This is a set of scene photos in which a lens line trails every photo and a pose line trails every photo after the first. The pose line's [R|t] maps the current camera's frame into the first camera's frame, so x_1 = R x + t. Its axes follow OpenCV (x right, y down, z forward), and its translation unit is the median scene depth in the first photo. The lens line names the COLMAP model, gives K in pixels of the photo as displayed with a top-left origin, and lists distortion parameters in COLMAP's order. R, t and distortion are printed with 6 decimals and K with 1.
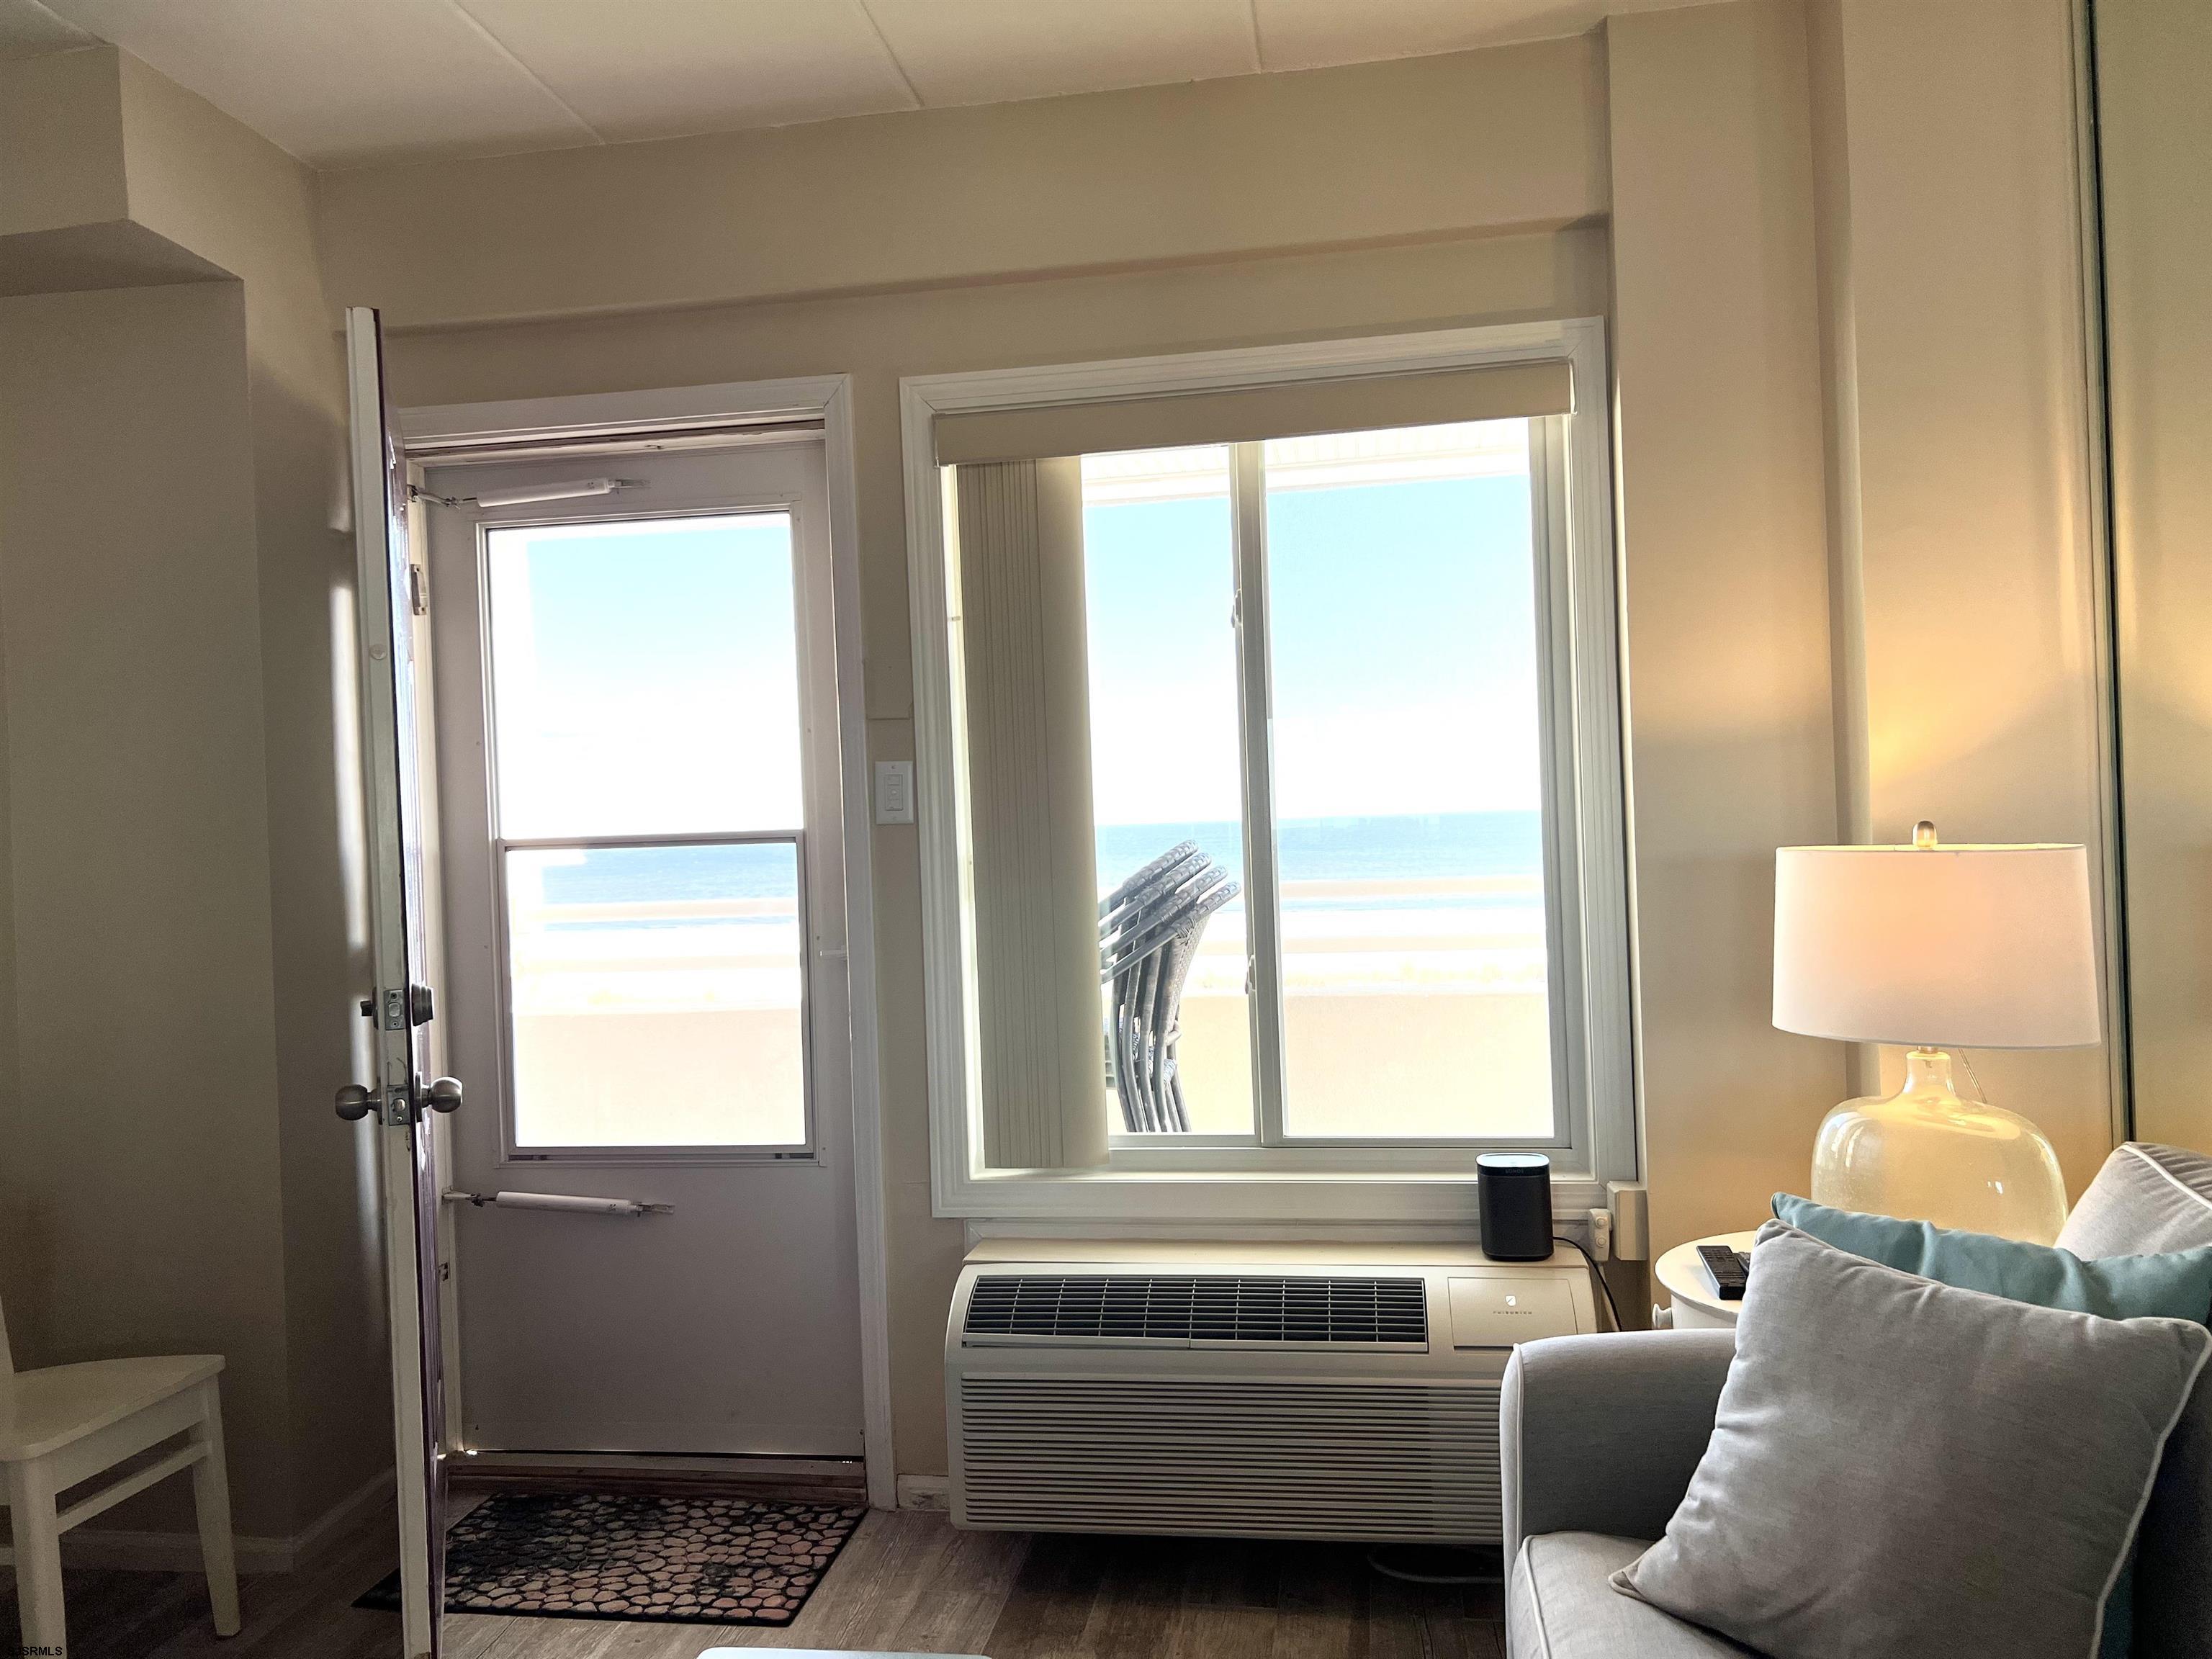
lens RADIAL K [[1689.5, 0, 1096.8], [0, 1689.5, 852.0], [0, 0, 1]] dist [0.056435, -0.056656]
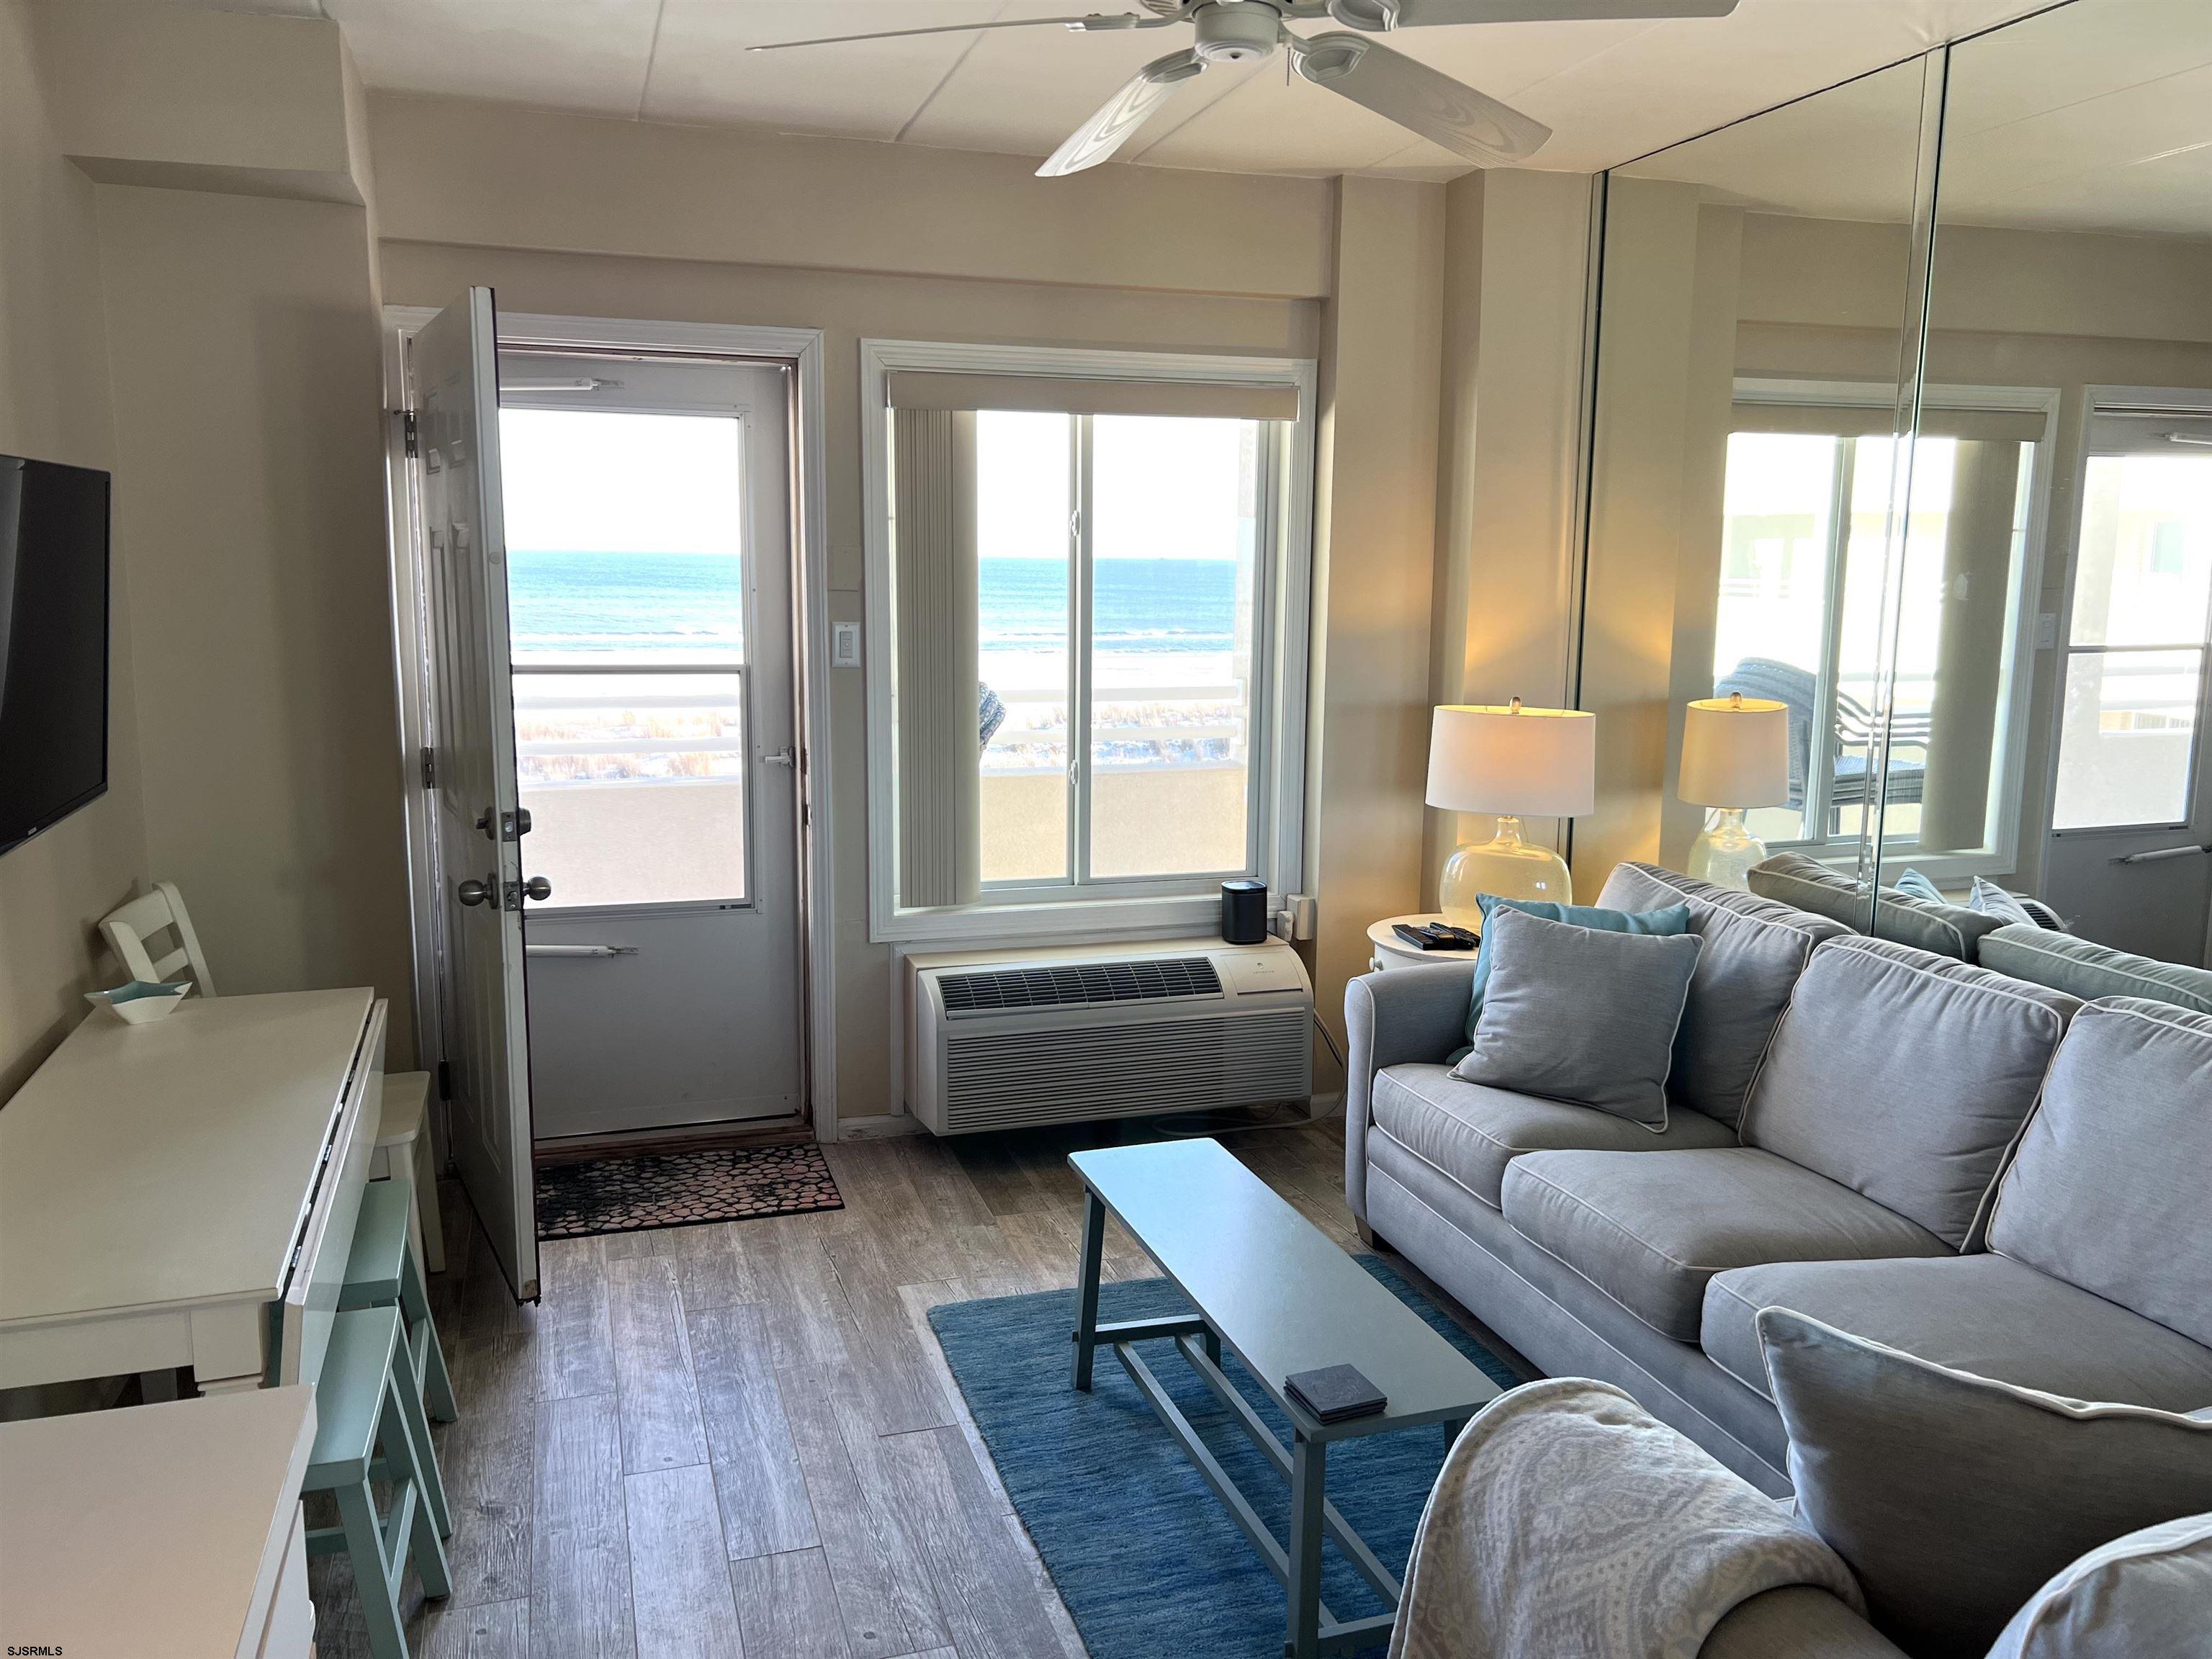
lens RADIAL K [[1665.7, 0, 1106.0], [0, 1665.7, 829.5], [0, 0, 1]] dist [0.204828, -0.555674]
pose [[0.886918, -0.028189, 0.461066, -0.615502], [-0.036466, 0.990748, 0.130721, -0.078546], [-0.460485, -0.132752, 0.877685, -0.353693]]
